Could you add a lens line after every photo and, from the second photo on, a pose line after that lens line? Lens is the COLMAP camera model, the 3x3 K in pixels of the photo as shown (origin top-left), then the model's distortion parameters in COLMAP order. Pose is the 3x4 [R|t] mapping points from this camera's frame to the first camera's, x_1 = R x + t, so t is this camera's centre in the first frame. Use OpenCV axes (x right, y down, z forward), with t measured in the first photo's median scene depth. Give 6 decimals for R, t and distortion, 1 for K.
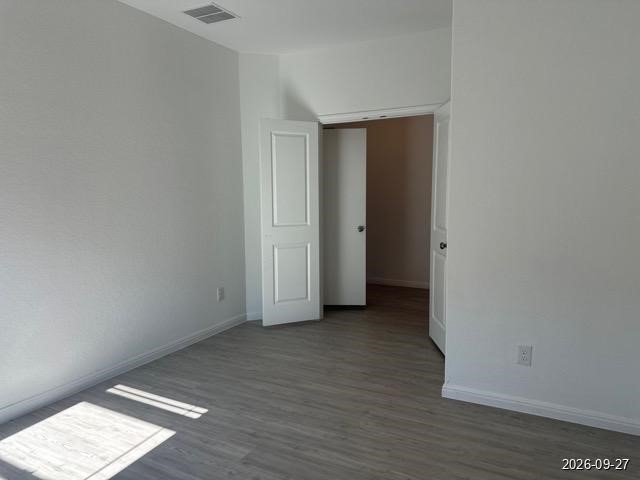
lens RADIAL K [[436.7, 0, 320.0], [0, 436.7, 240.0], [0, 0, 1]] dist [0.068591, -0.090311]
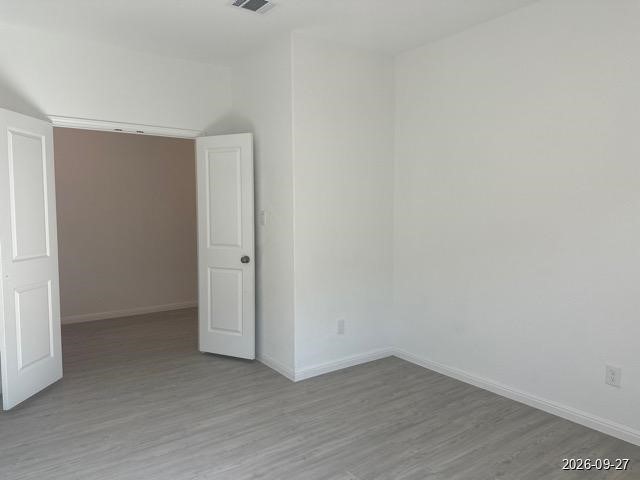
lens RADIAL K [[436.7, 0, 320.0], [0, 436.7, 240.0], [0, 0, 1]] dist [0.068591, -0.090311]
pose [[0.476045, -0.057285, 0.877553, -0.650845], [0.103213, 0.994619, 0.008937, -0.027967], [-0.873343, 0.086320, 0.479396, 0.308706]]
